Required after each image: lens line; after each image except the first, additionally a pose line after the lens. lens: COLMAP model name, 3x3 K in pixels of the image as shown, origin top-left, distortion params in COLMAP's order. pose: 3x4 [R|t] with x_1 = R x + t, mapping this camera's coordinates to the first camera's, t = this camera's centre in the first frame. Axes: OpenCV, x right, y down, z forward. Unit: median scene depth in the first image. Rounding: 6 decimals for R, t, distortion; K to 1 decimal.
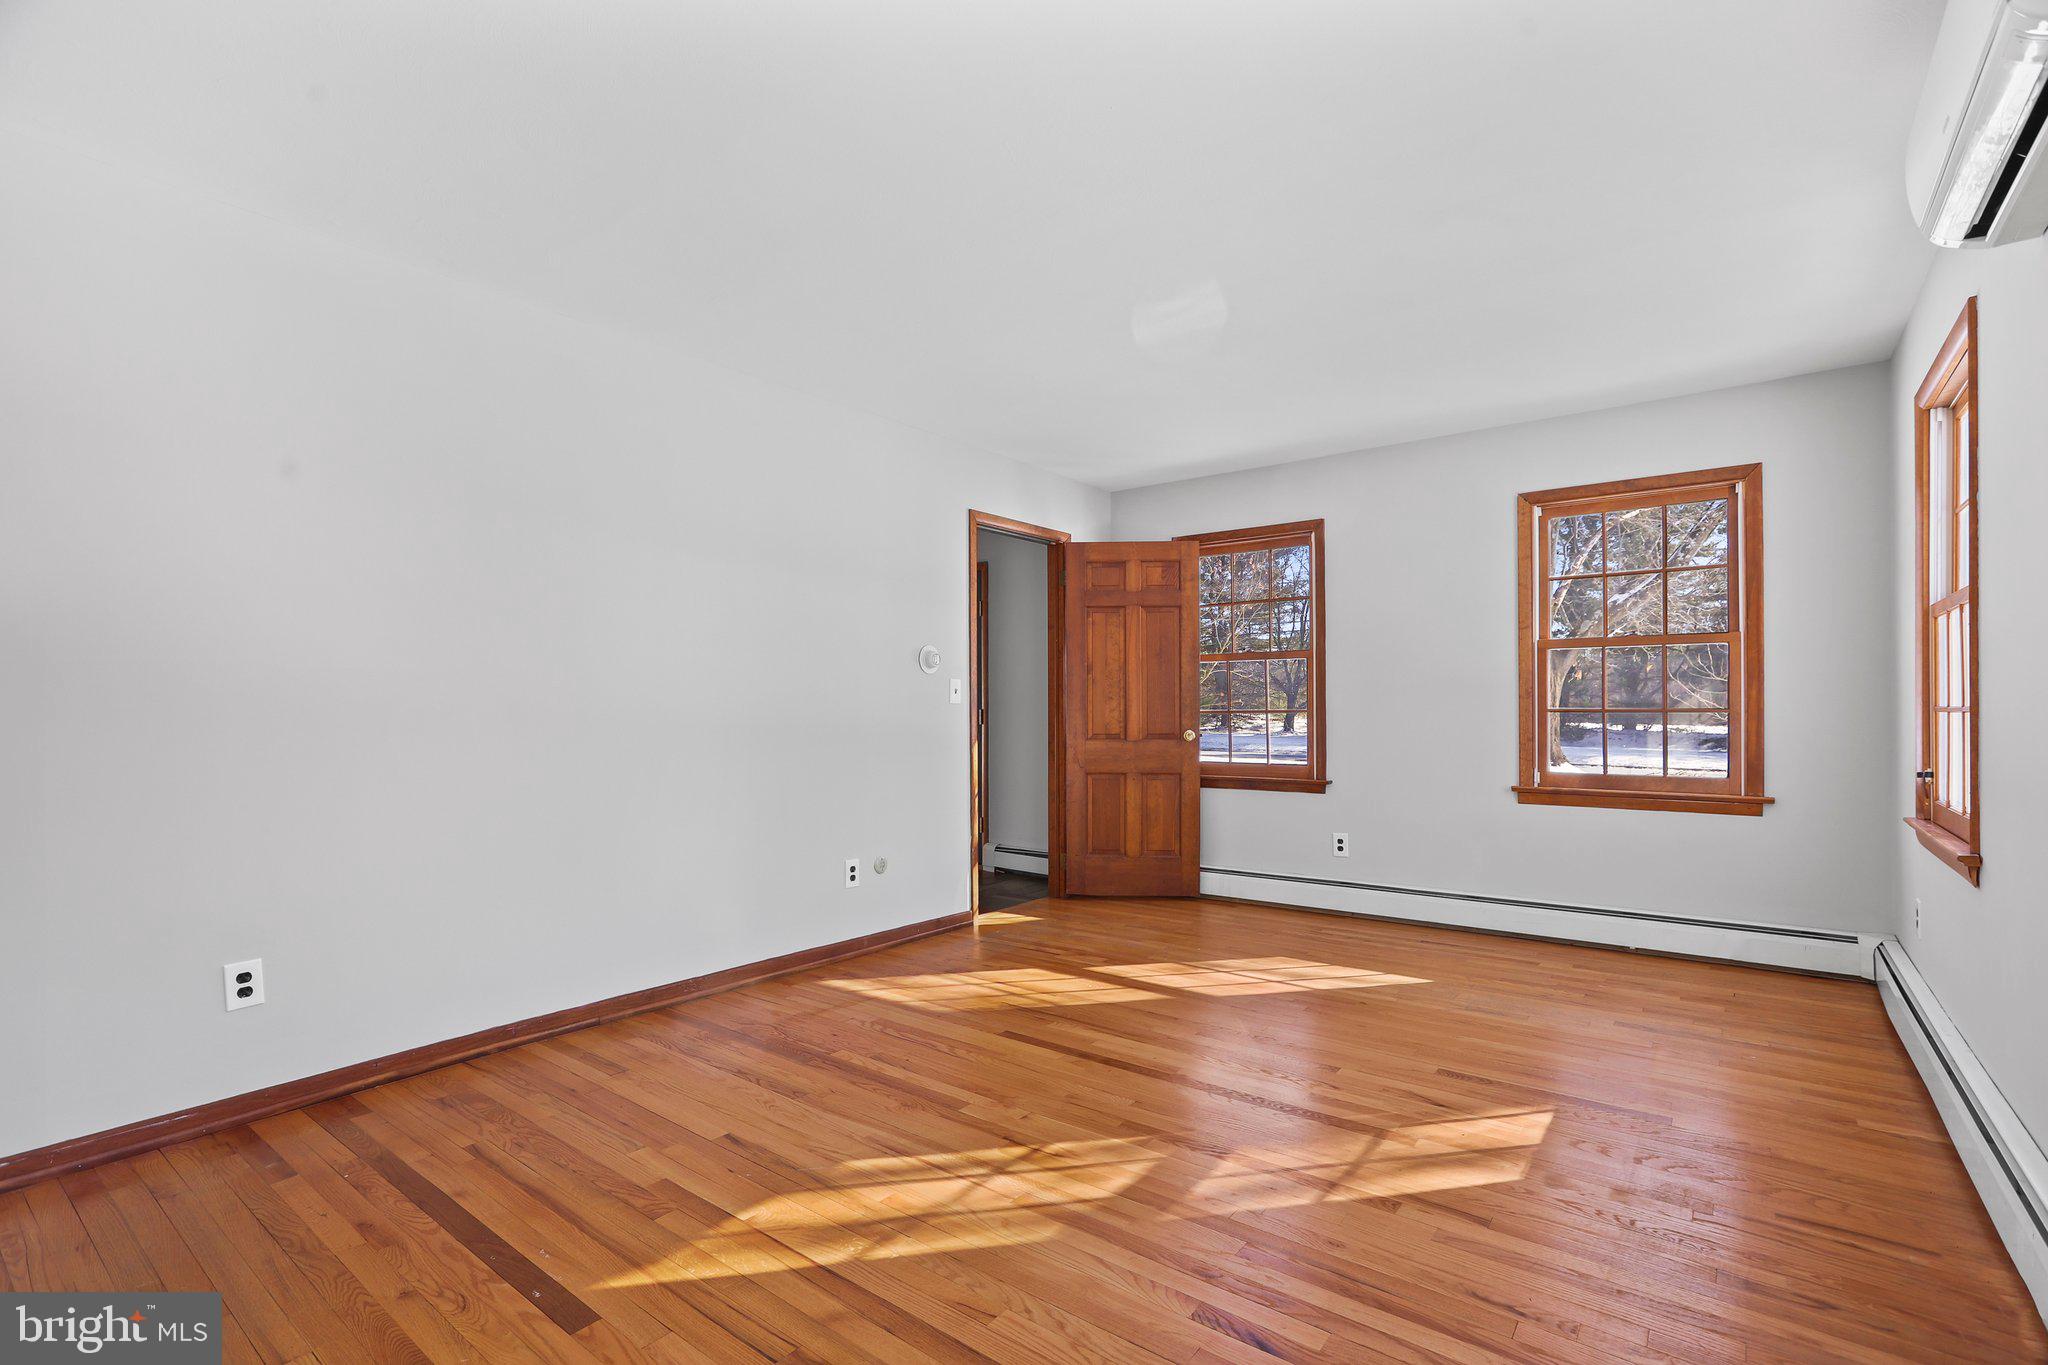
lens RADIAL K [[931.9, 0, 1017.3], [0, 931.9, 696.8], [0, 0, 1]] dist [-0.044076, 0.022684]
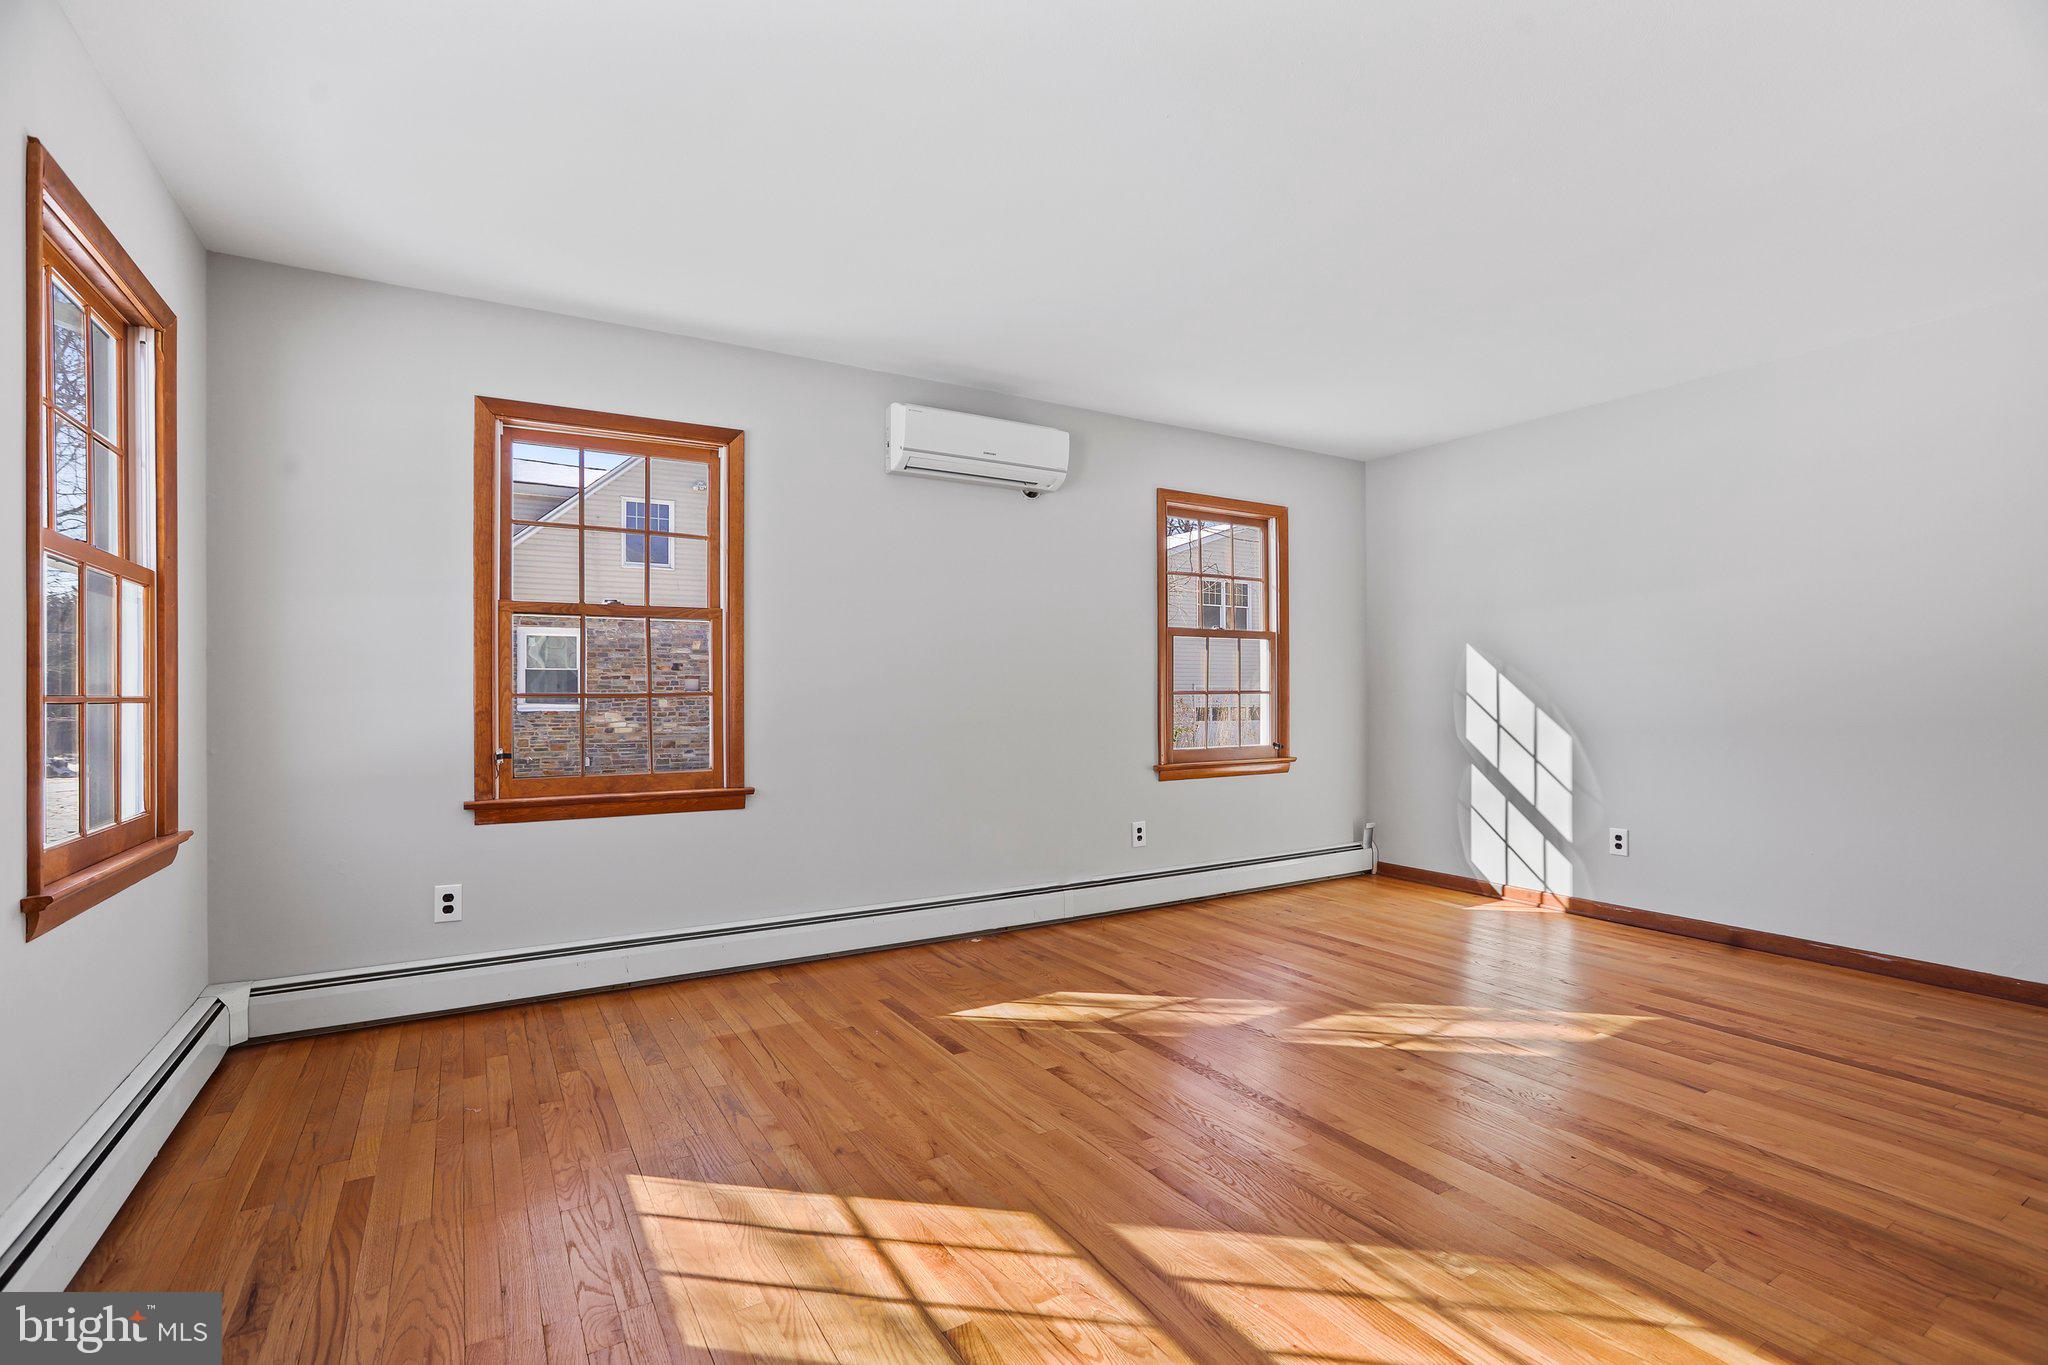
lens RADIAL K [[931.9, 0, 1017.3], [0, 931.9, 696.8], [0, 0, 1]] dist [-0.044076, 0.022684]
pose [[-0.934481, 0.008454, 0.355912, 0.036720], [0.004404, 0.999916, -0.012190, 0.032228], [-0.355985, -0.009824, -0.934440, 2.027355]]
